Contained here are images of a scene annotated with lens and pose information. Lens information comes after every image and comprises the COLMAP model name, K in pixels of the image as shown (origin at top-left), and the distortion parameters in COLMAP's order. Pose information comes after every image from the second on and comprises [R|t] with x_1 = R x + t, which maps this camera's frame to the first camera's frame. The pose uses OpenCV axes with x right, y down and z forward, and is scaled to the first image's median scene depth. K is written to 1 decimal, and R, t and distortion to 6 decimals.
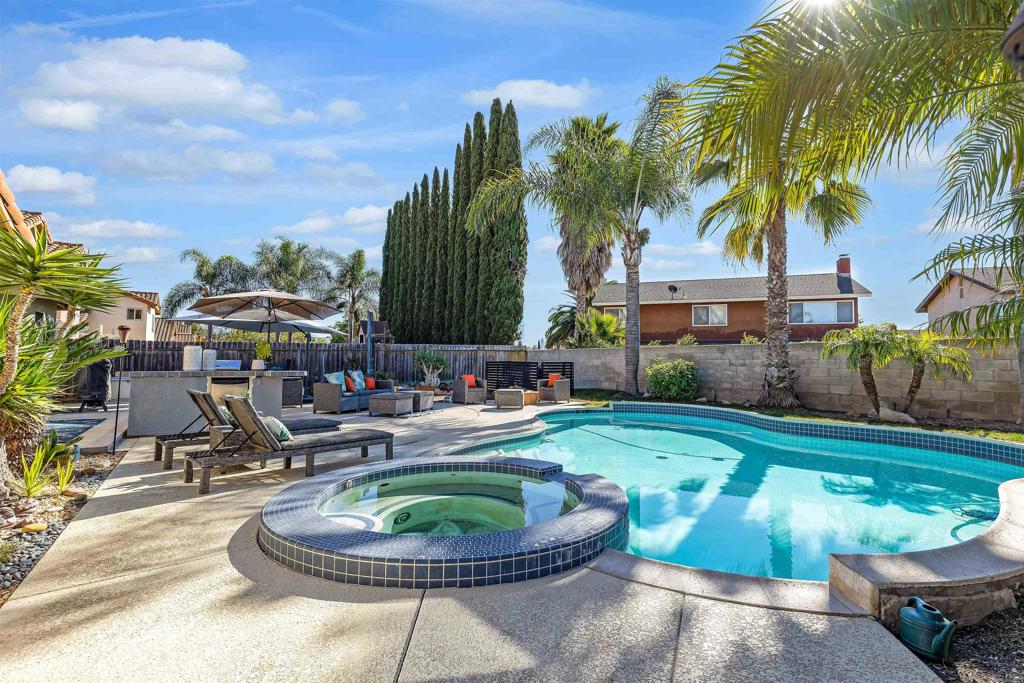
lens RADIAL K [[459.3, 0, 512.0], [0, 459.3, 341.5], [0, 0, 1]] dist [0.003027, 0.000033]
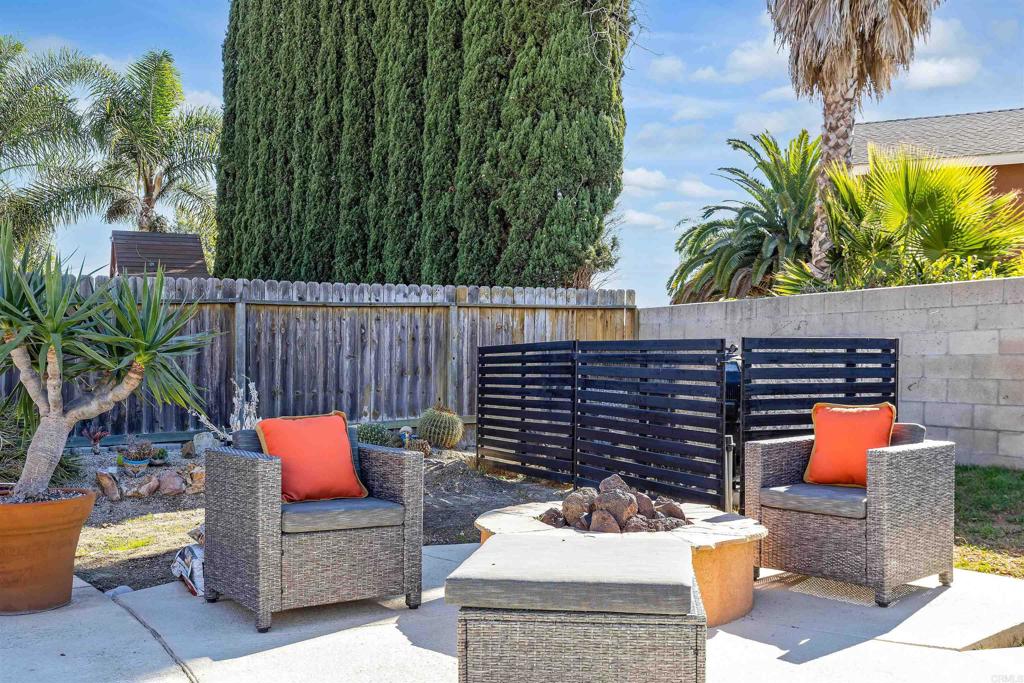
lens RADIAL K [[966.1, 0, 512.0], [0, 966.1, 341.5], [0, 0, 1]] dist [0.001680, 0.000317]
pose [[0.997541, -0.009851, -0.069396, -0.002170], [0.011453, 0.999676, 0.022727, 0.024298], [0.069149, -0.023466, 0.997330, 0.406203]]
